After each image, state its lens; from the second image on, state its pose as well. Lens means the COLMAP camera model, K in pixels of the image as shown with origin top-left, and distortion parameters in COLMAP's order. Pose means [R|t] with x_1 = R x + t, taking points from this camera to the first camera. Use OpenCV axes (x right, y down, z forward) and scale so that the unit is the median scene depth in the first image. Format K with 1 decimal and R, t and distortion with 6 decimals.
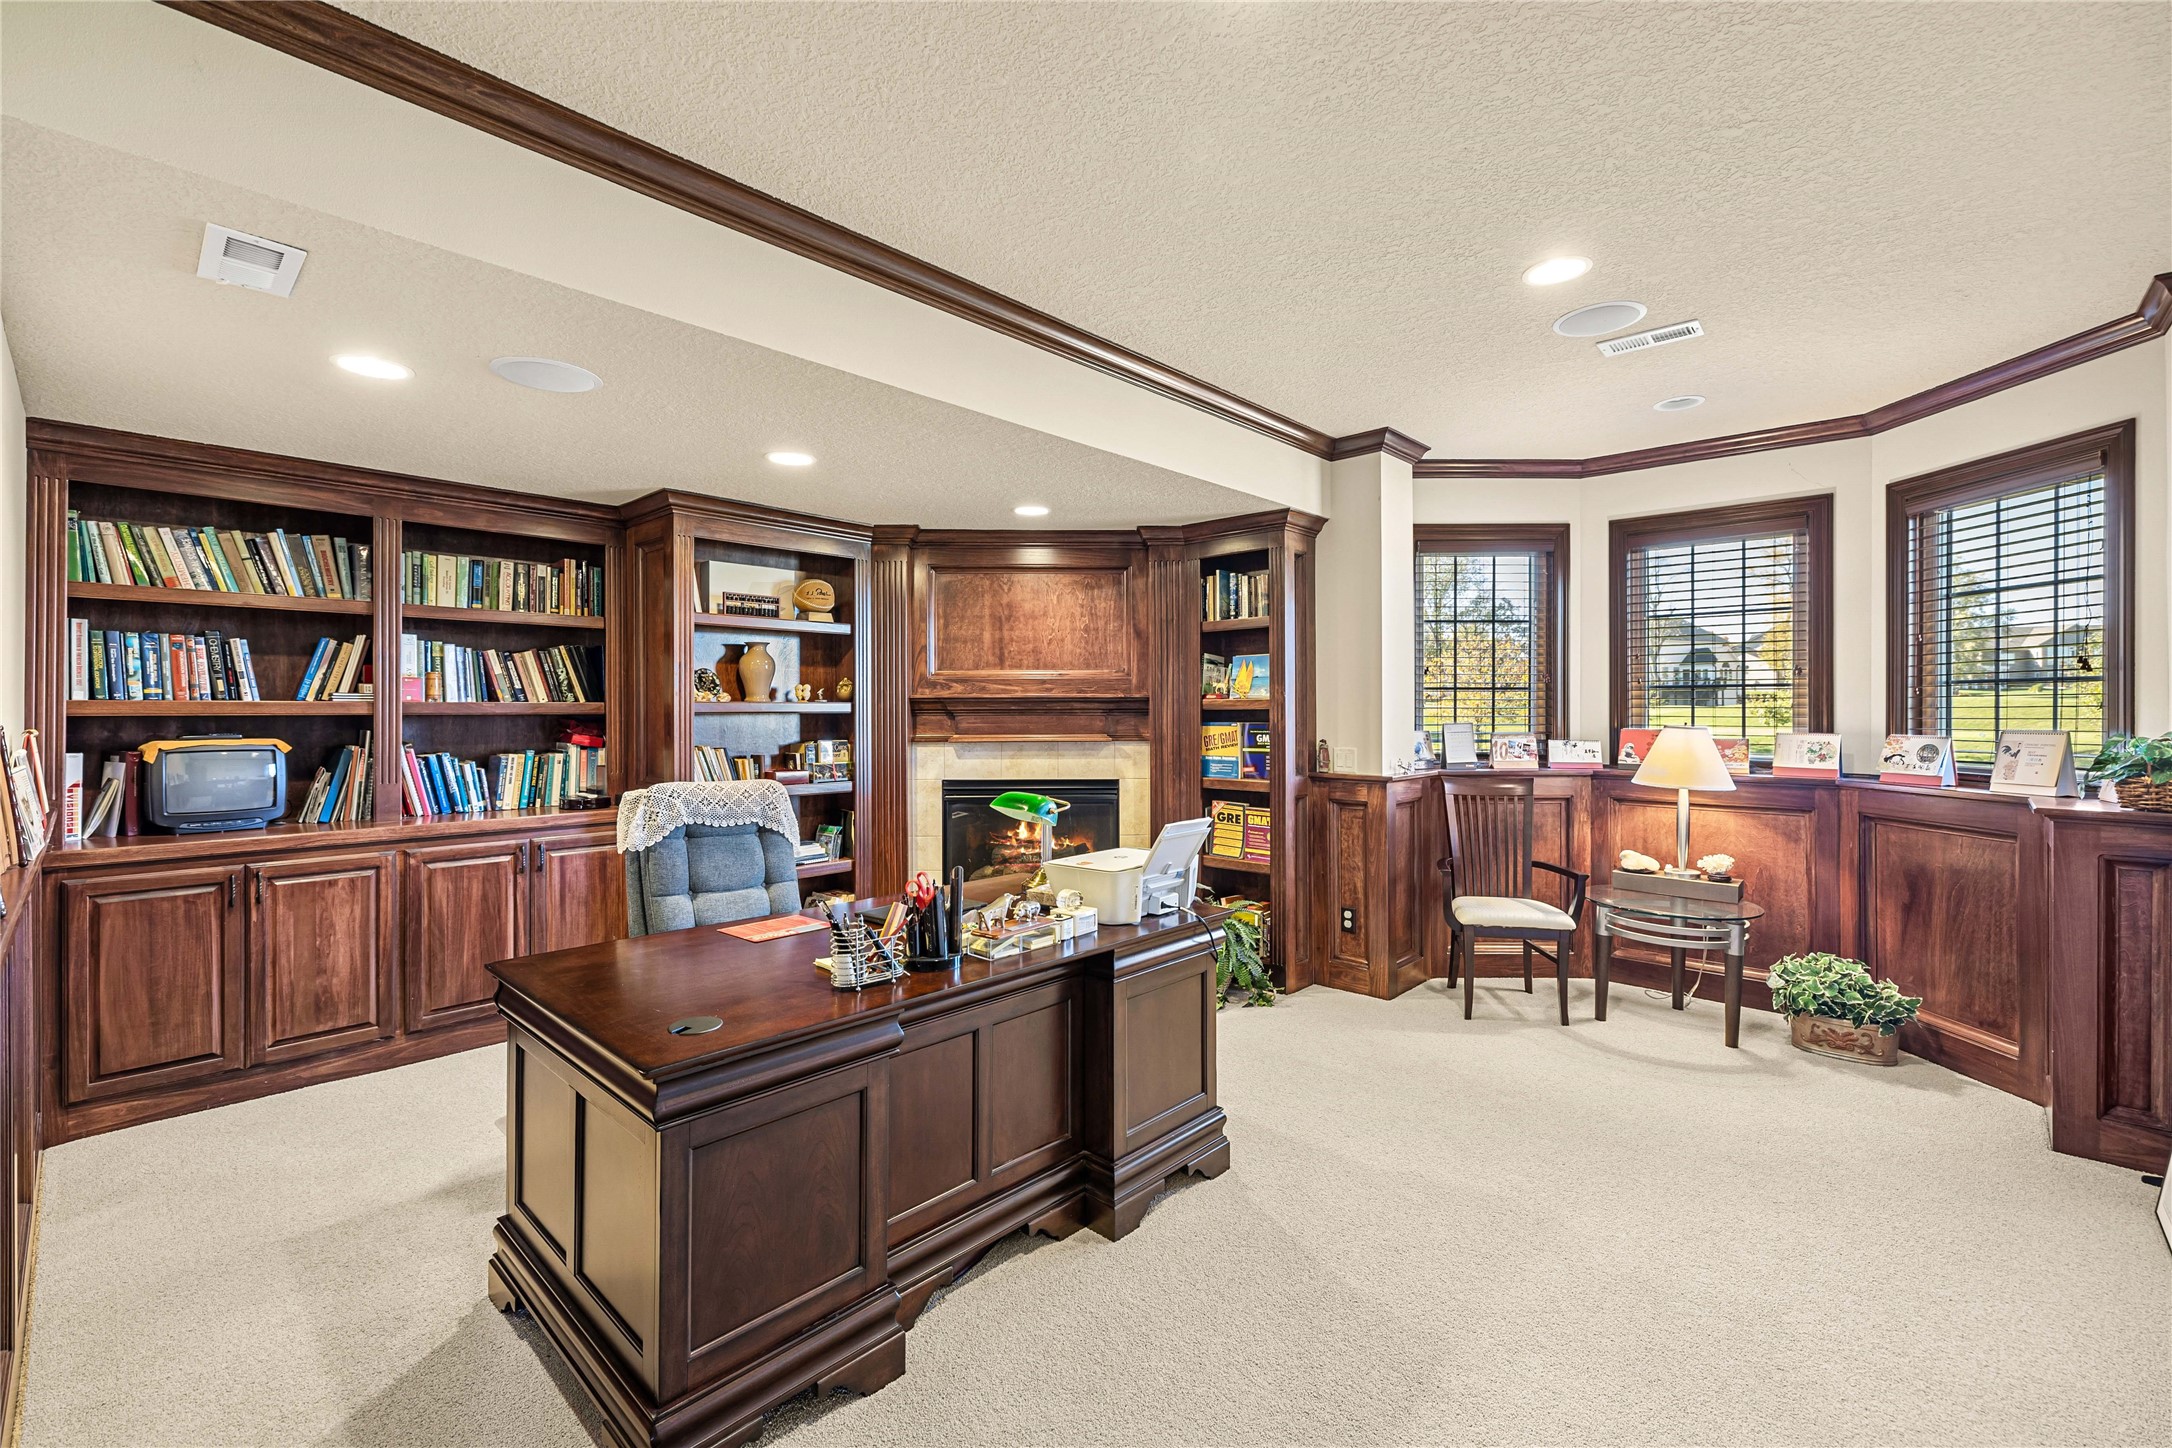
lens RADIAL K [[926.3, 0, 1086.6], [0, 926.3, 709.3], [0, 0, 1]] dist [0.010750, 0.000598]
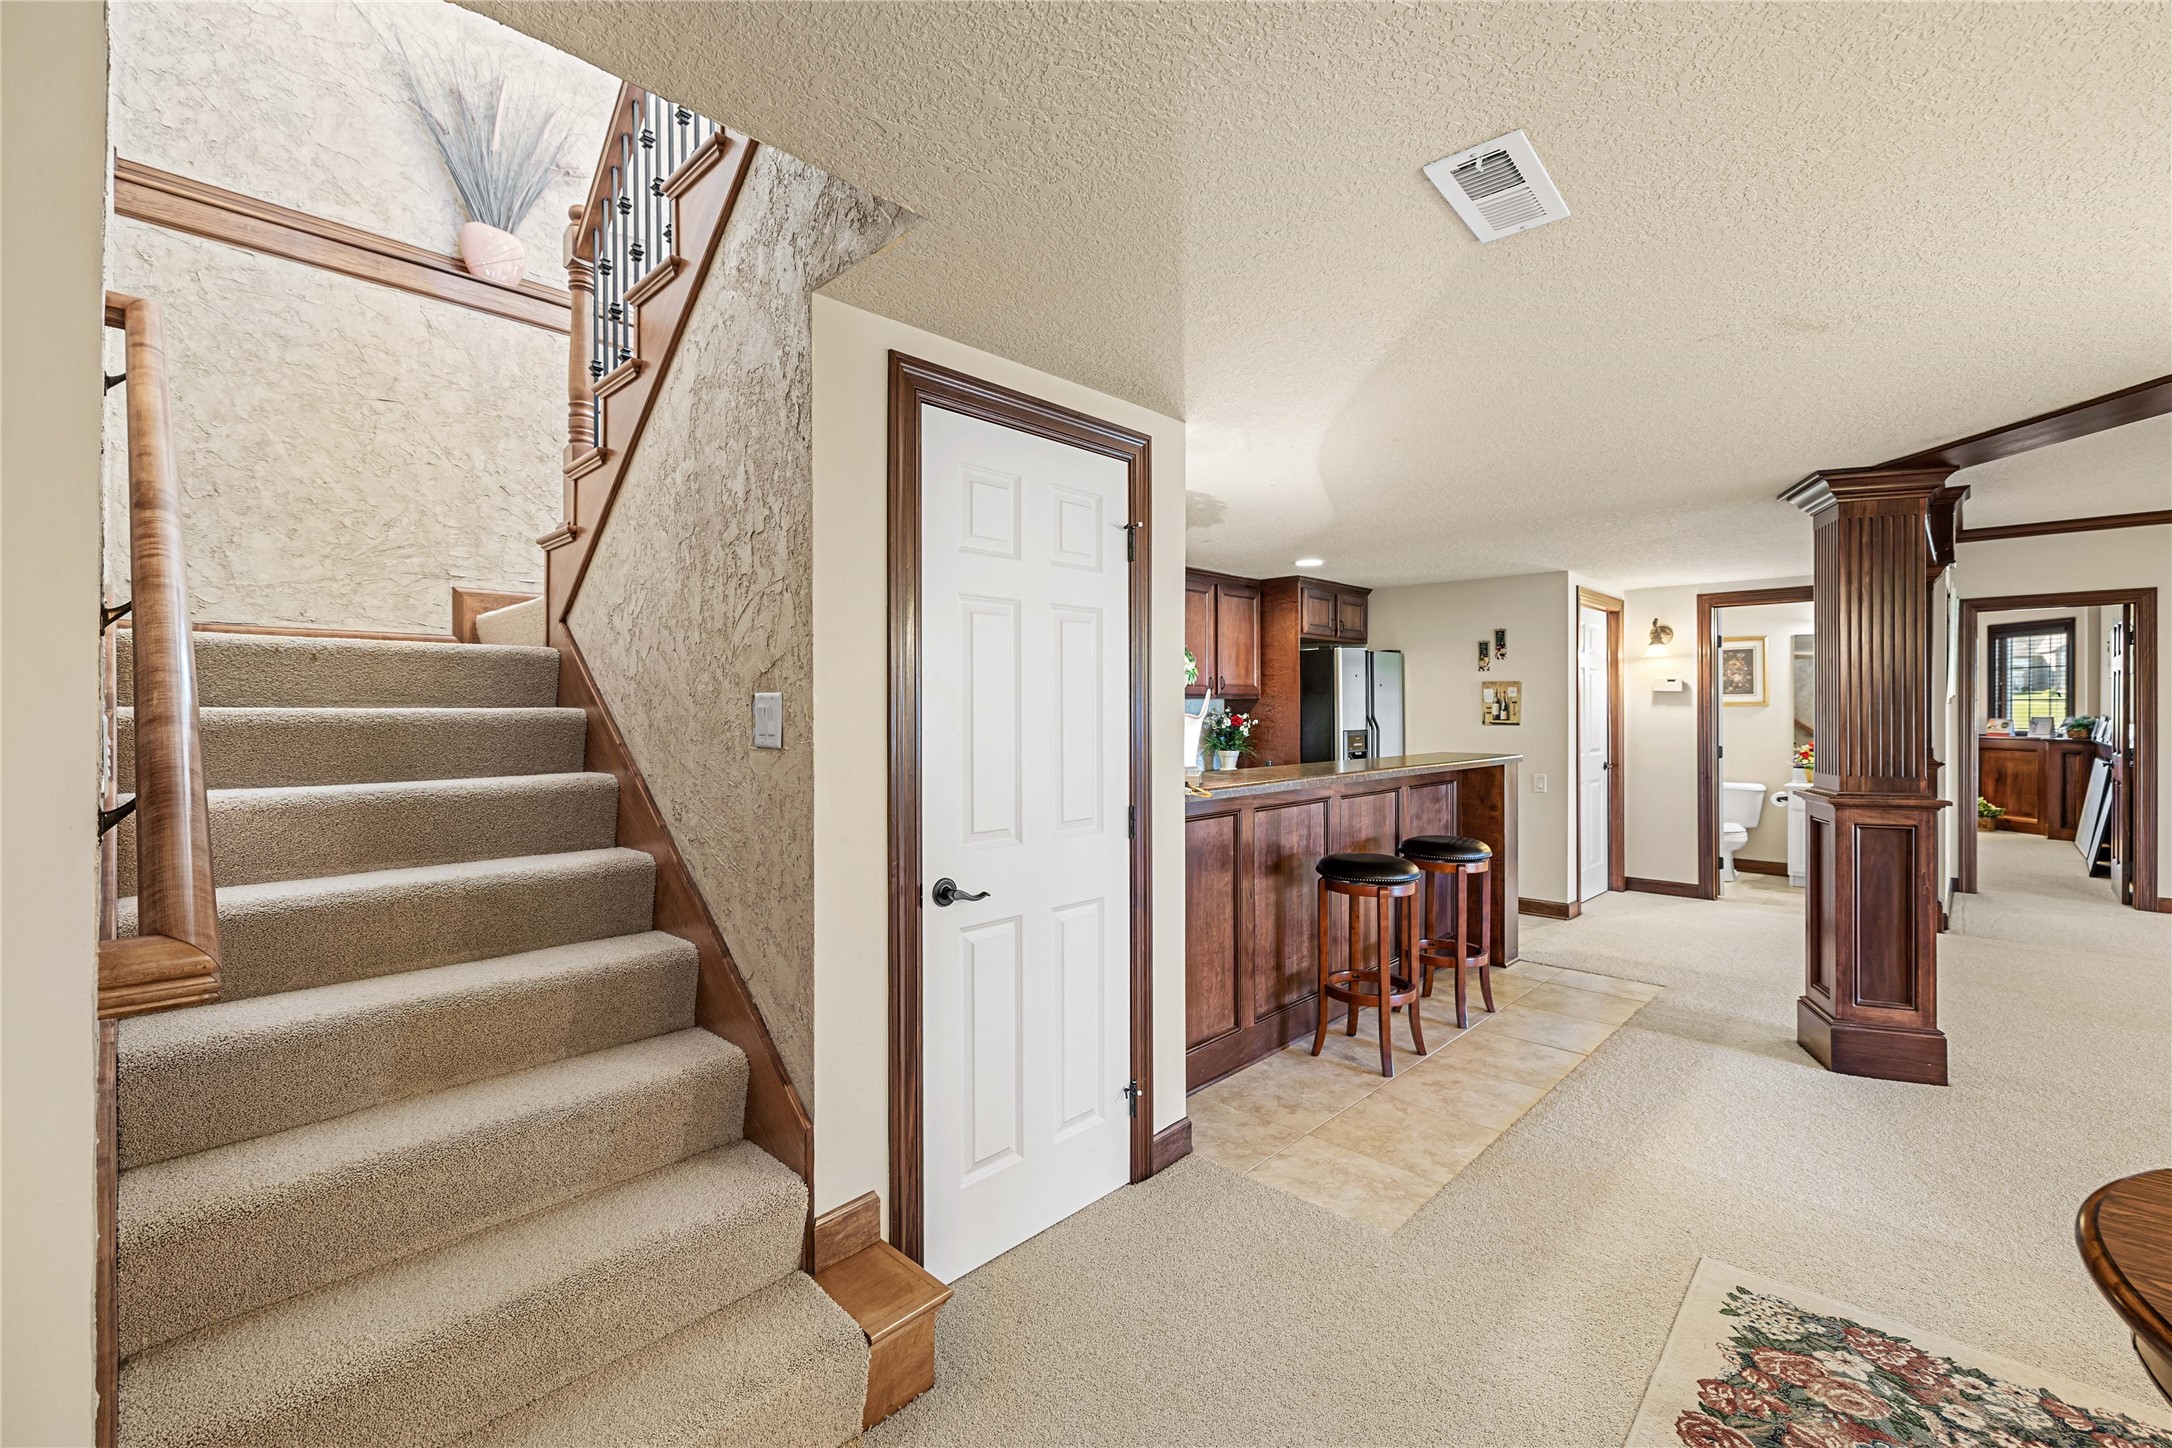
lens RADIAL K [[926.3, 0, 1085.1], [0, 926.3, 715.0], [0, 0, 1]] dist [0.010750, 0.000598]
pose [[0.999796, -0.002465, -0.020033, -1.848720], [0.002503, 0.999995, 0.001854, 0.006225], [0.020028, -0.001904, 0.999798, -1.911220]]
